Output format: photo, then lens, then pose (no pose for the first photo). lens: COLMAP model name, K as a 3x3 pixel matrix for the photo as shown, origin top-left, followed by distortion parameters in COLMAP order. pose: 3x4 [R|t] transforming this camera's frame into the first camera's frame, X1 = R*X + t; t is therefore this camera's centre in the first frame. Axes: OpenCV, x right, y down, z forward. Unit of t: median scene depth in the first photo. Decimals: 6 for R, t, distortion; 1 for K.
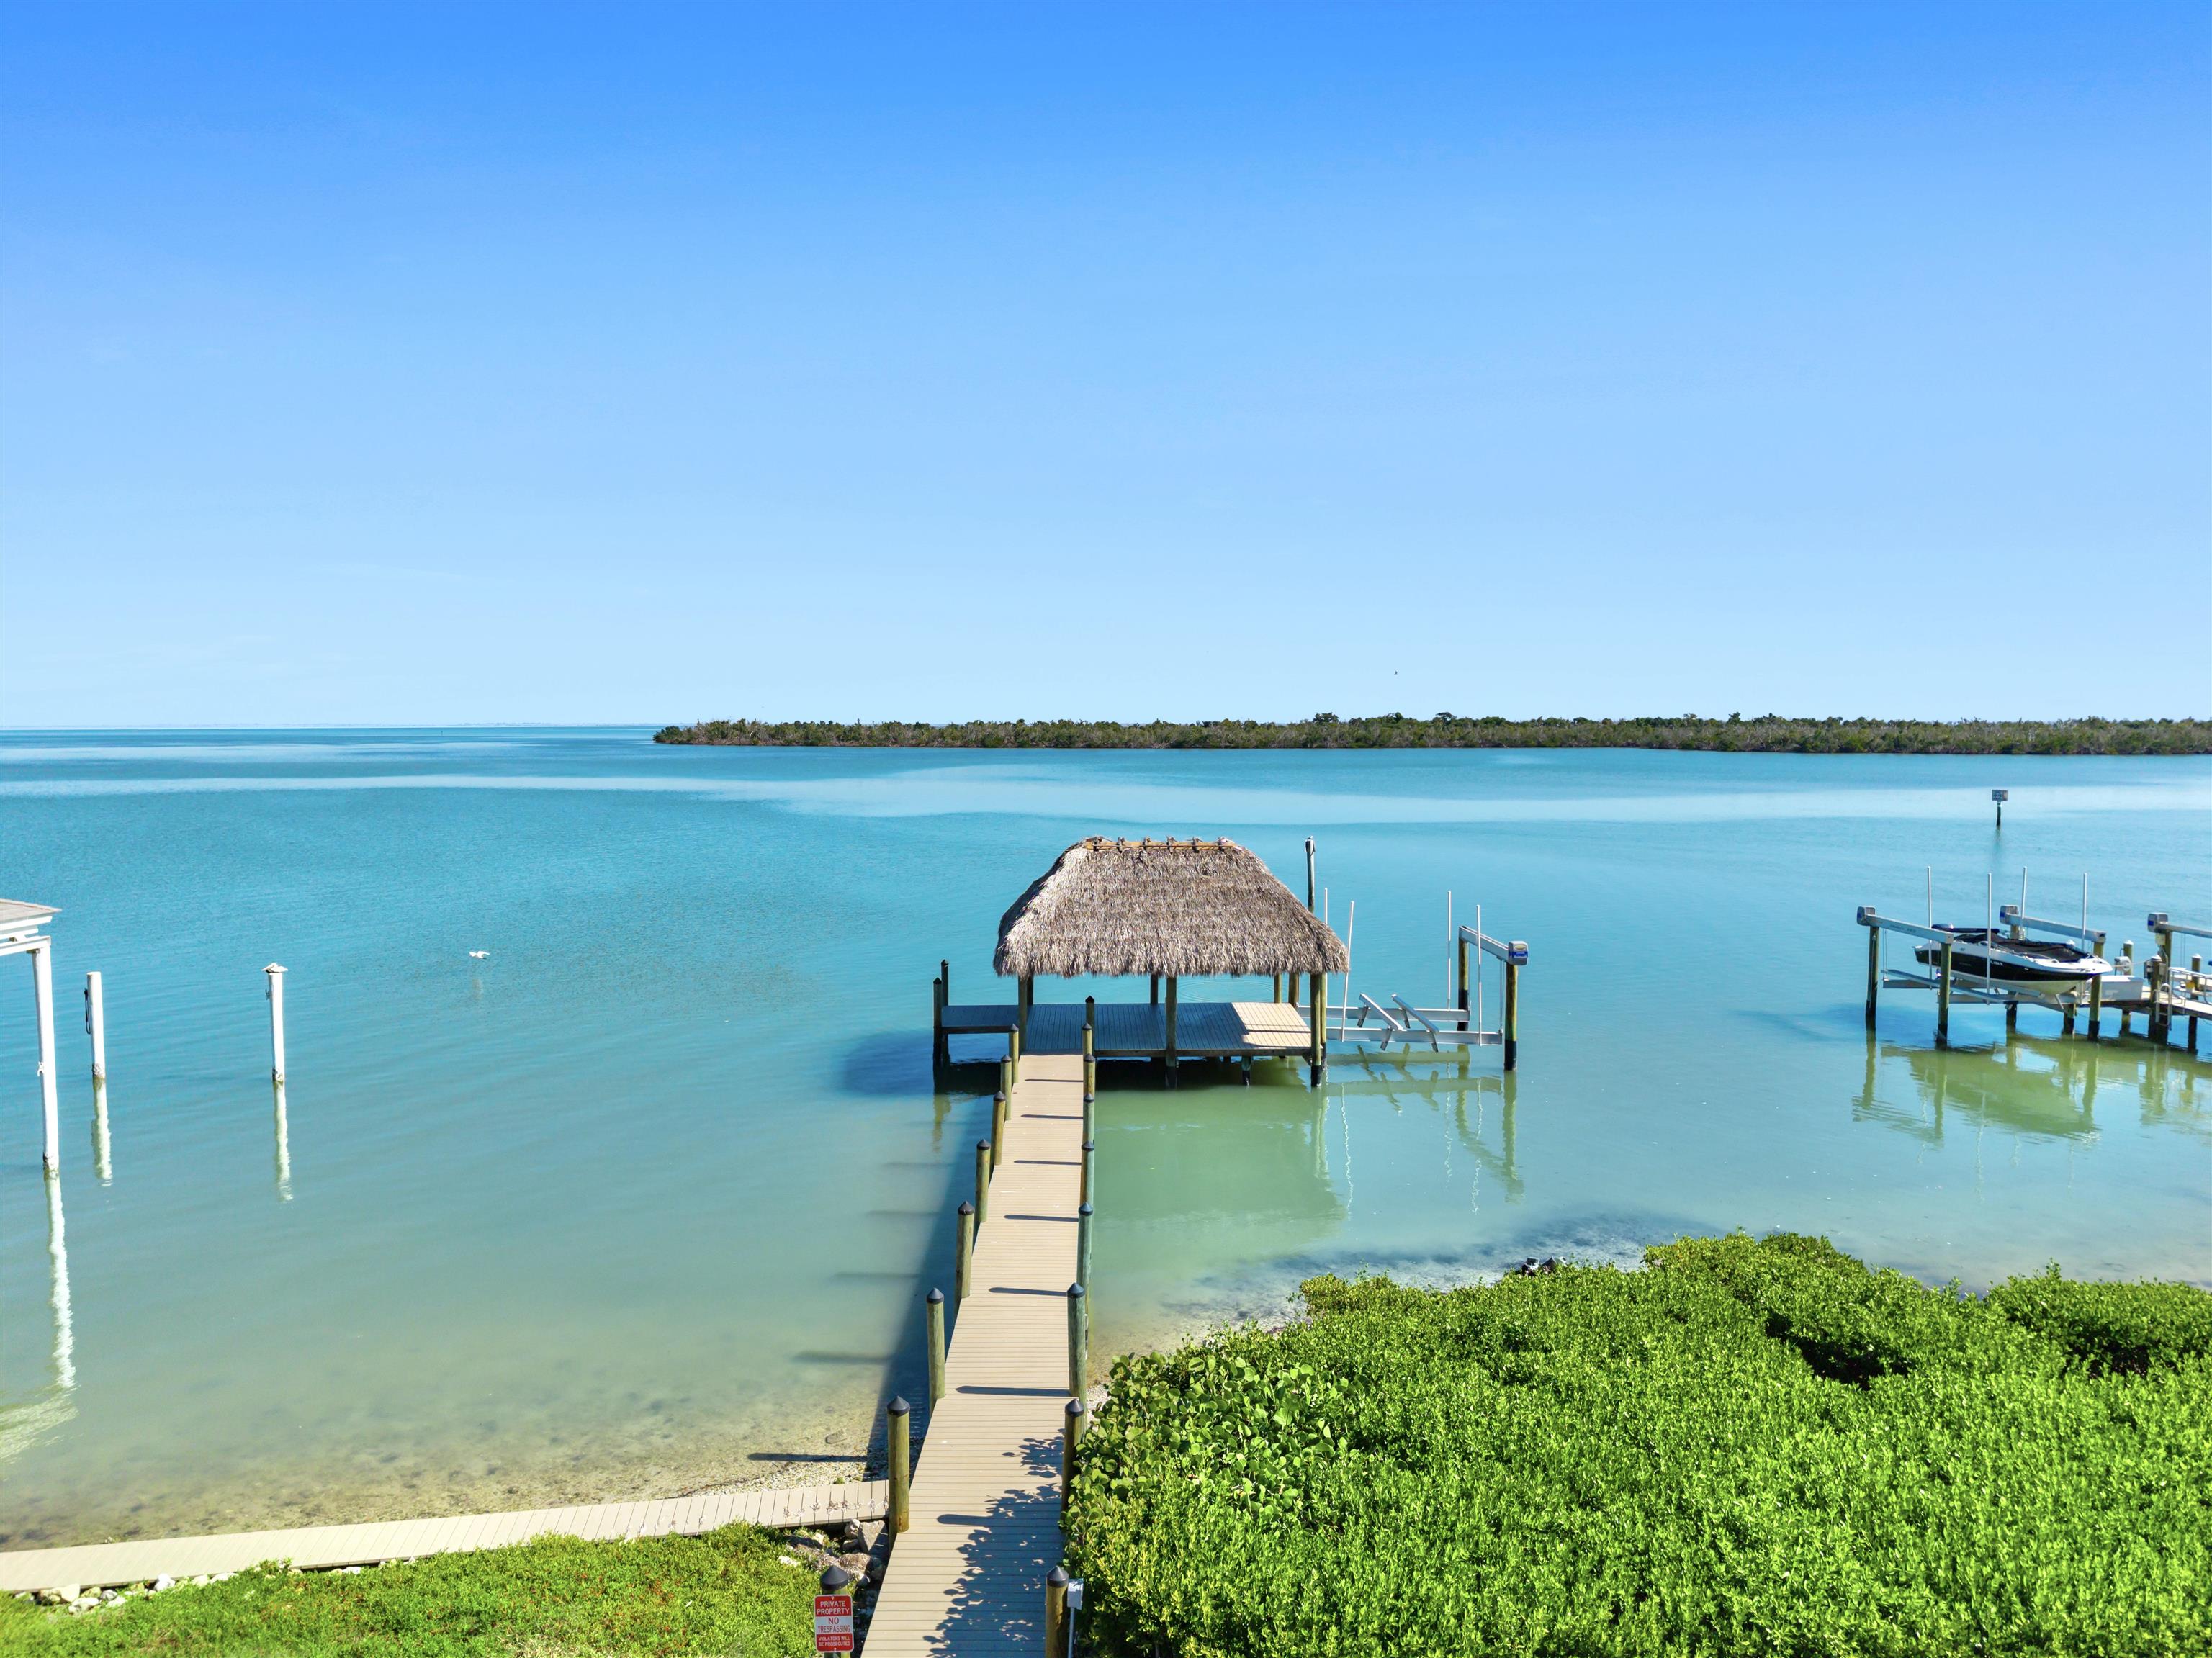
lens RADIAL K [[1506.0, 0, 1106.0], [0, 1506.0, 829.0], [0, 0, 1]] dist [0.008884, 0.000817]
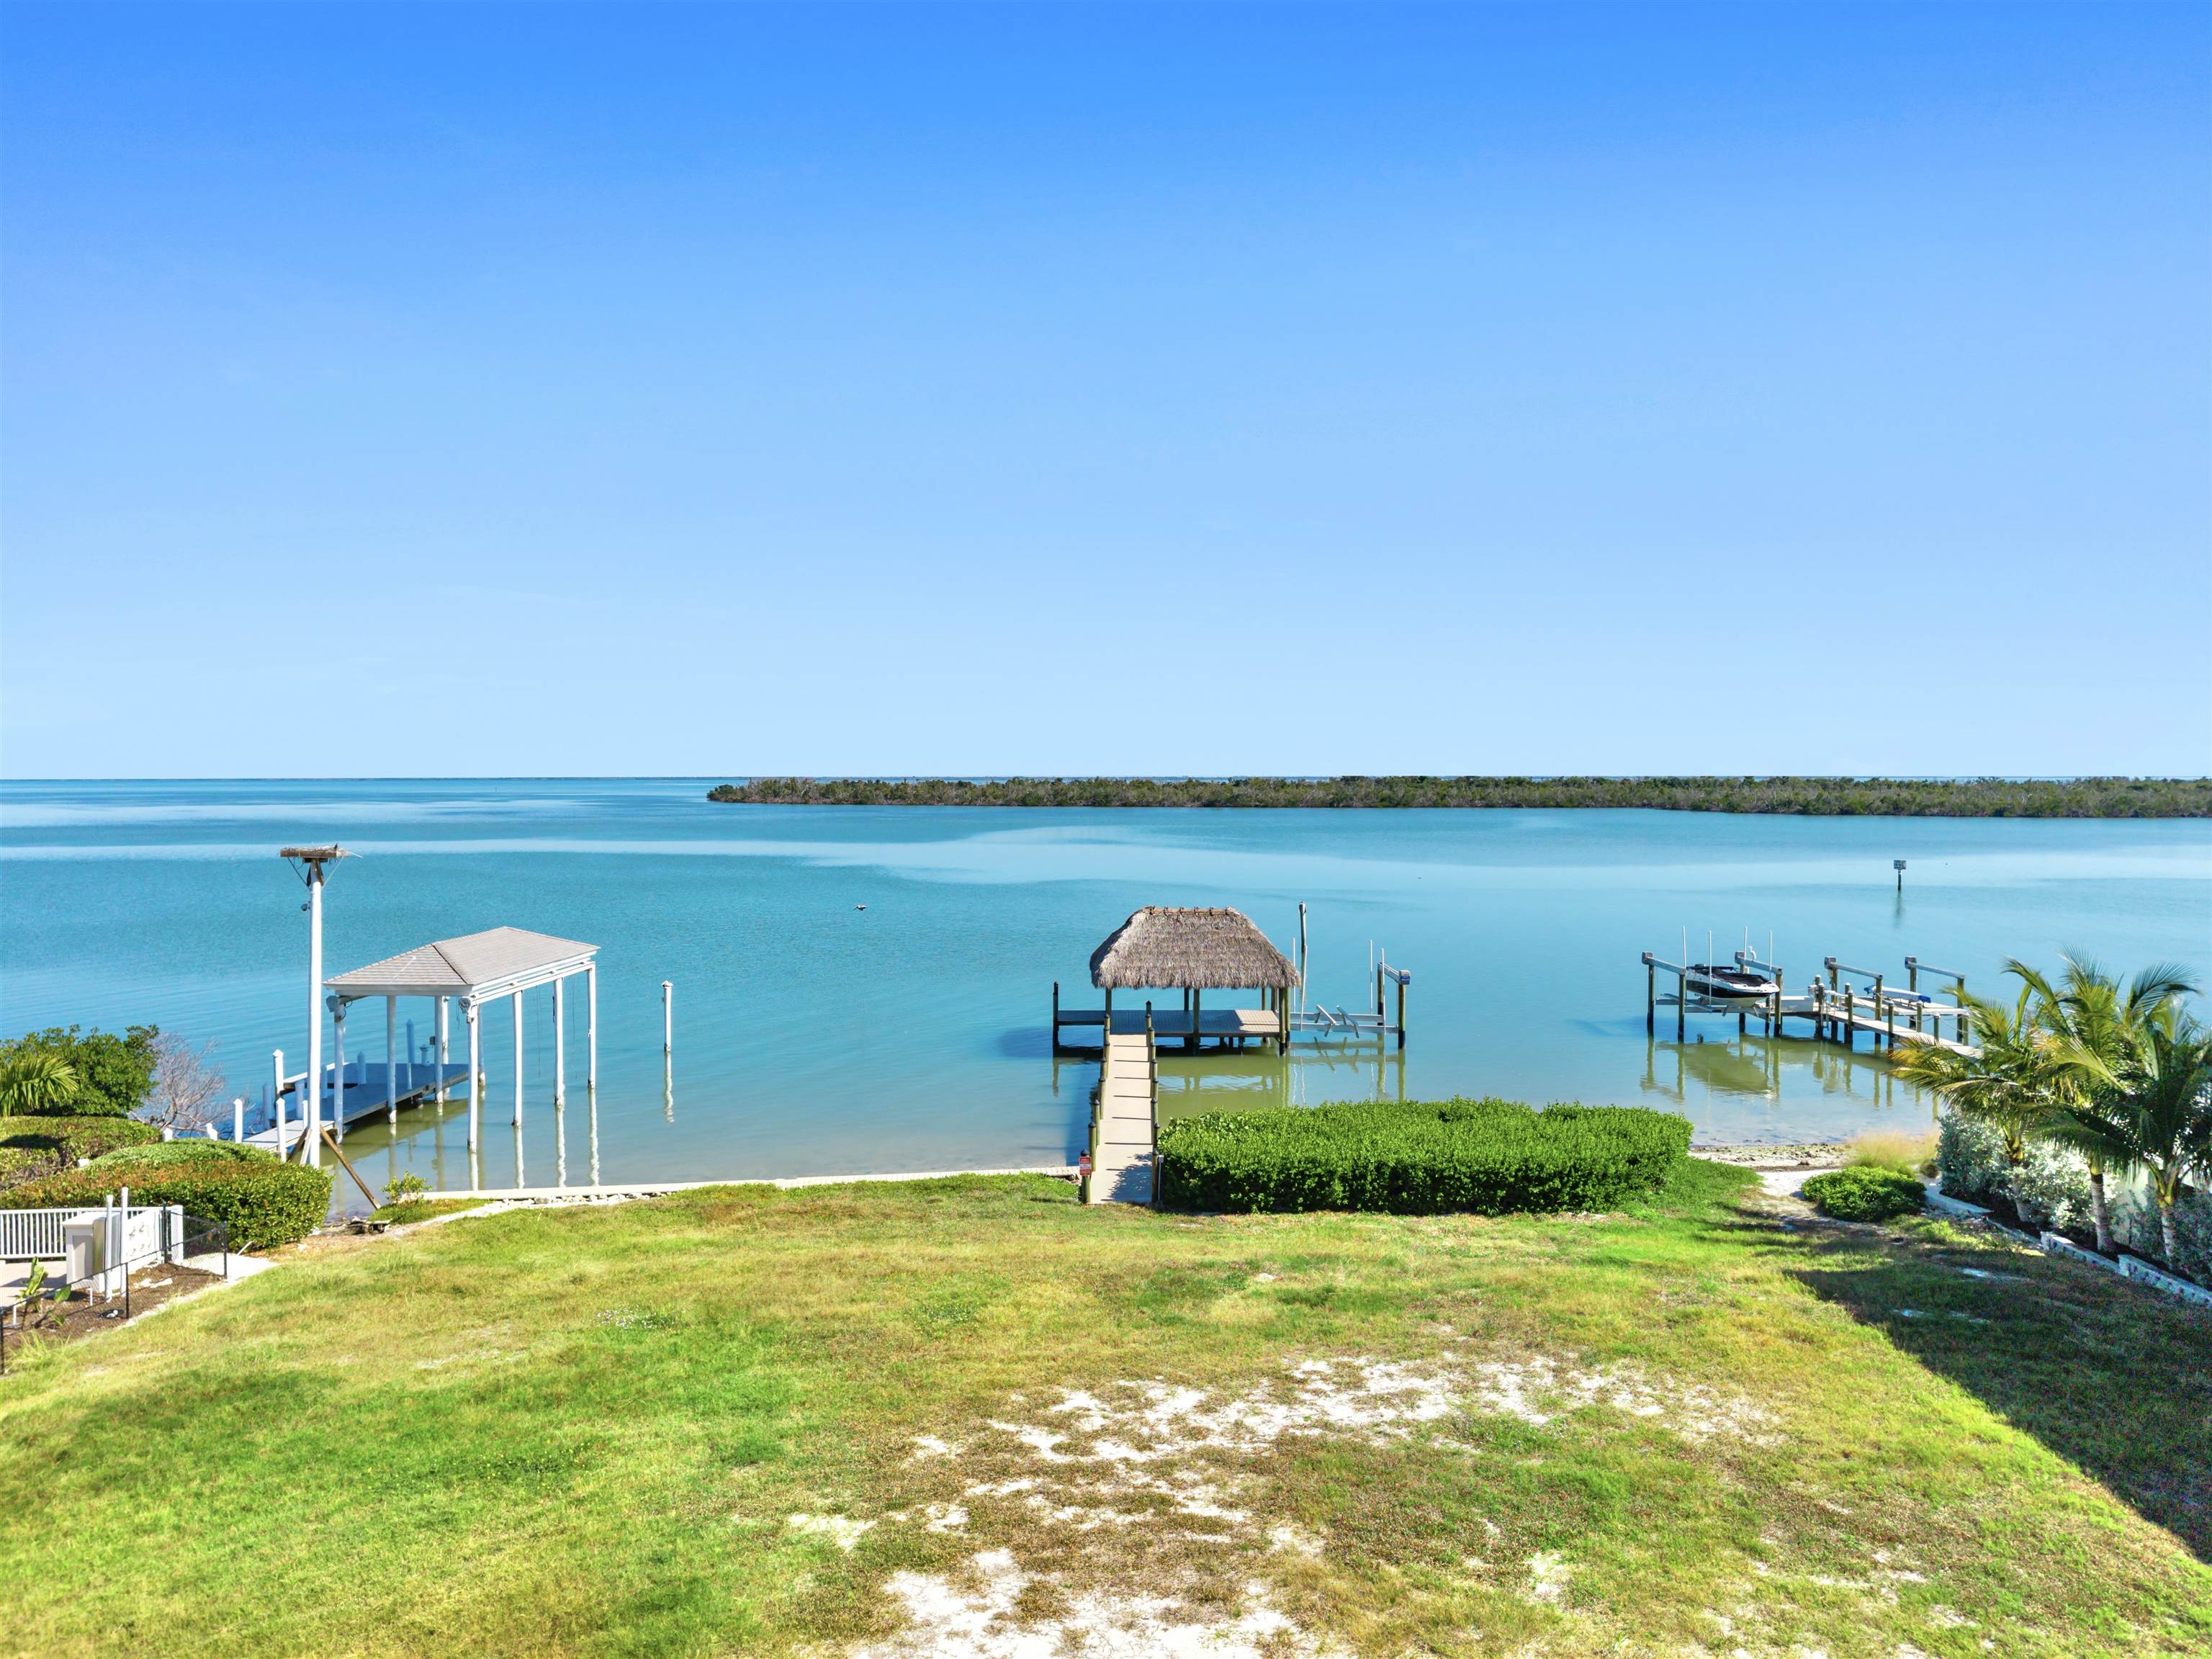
lens RADIAL K [[1521.3, 0, 1106.0], [0, 1521.3, 829.5], [0, 0, 1]] dist [0.060087, -0.074295]
pose [[0.999771, 0.002085, -0.021298, -0.020355], [-0.002810, 0.999417, -0.034023, -0.021328], [0.021215, 0.034075, 0.999194, -0.653076]]
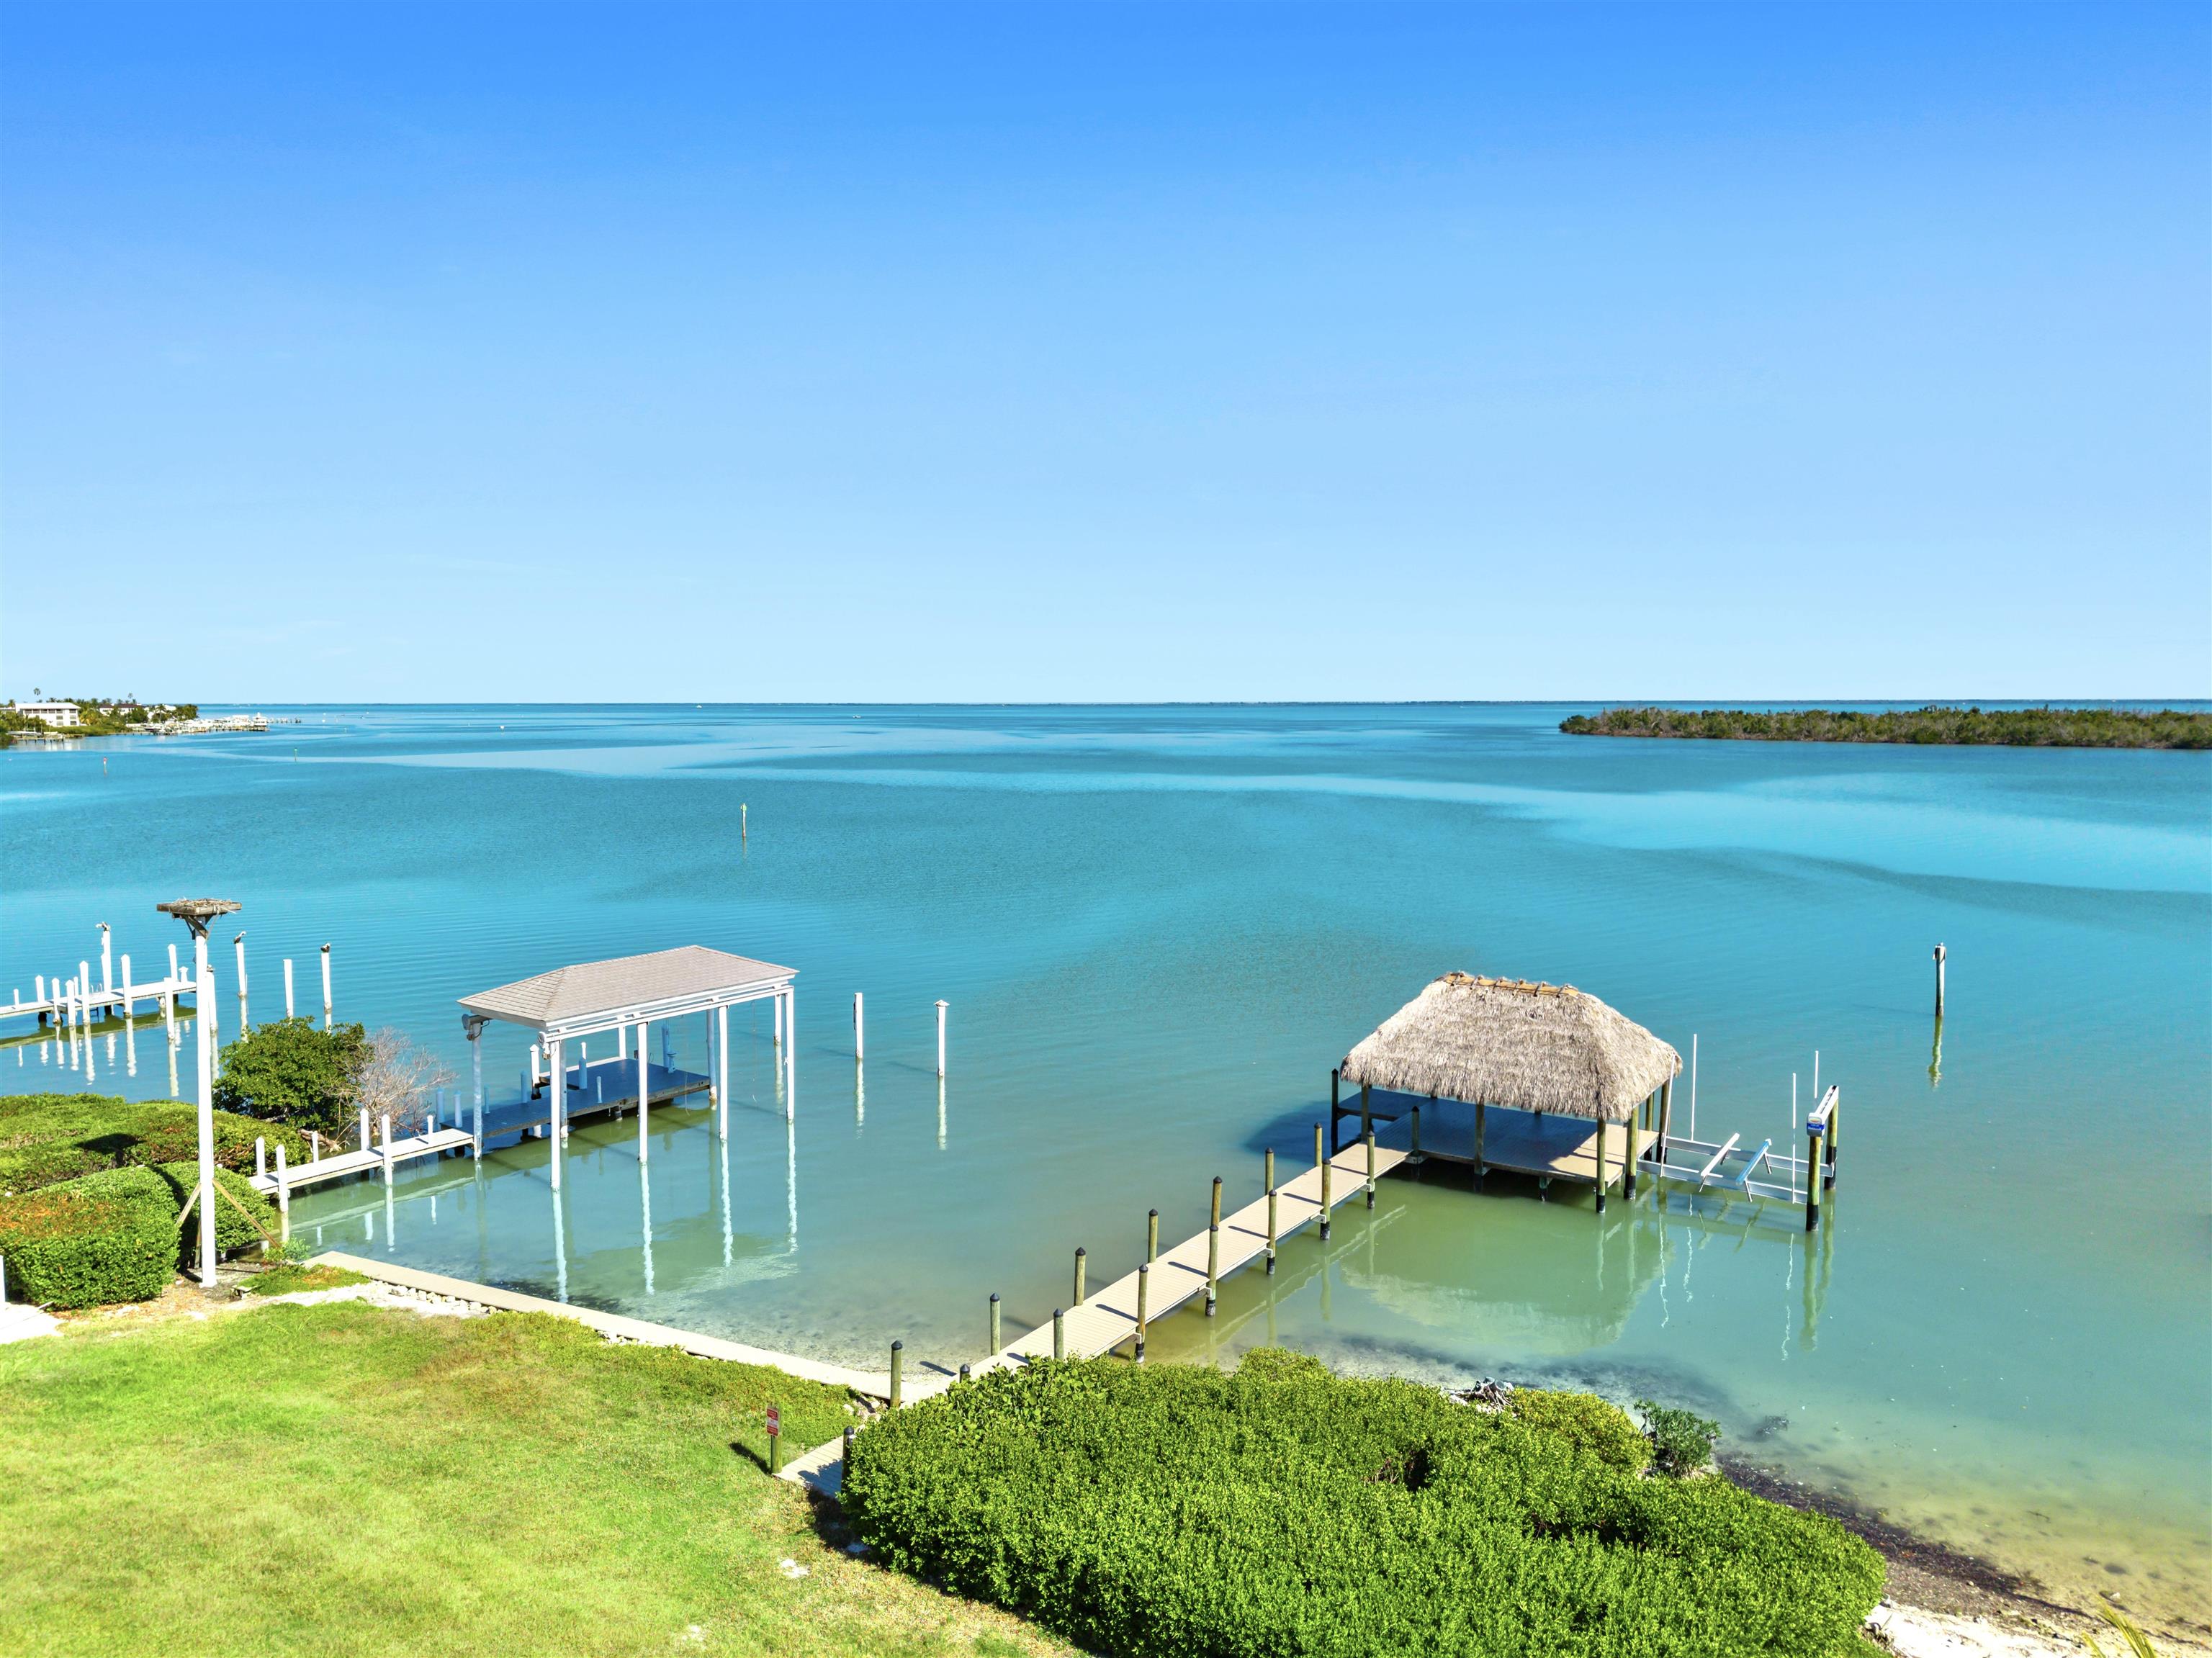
lens RADIAL K [[1513.9, 0, 1106.0], [0, 1513.9, 829.0], [0, 0, 1]] dist [0.012433, -0.003771]
pose [[0.822046, 0.051132, -0.567121, 0.433468], [-0.040846, 0.998690, 0.030836, -0.133011], [0.567954, -0.002184, 0.823057, -0.171539]]
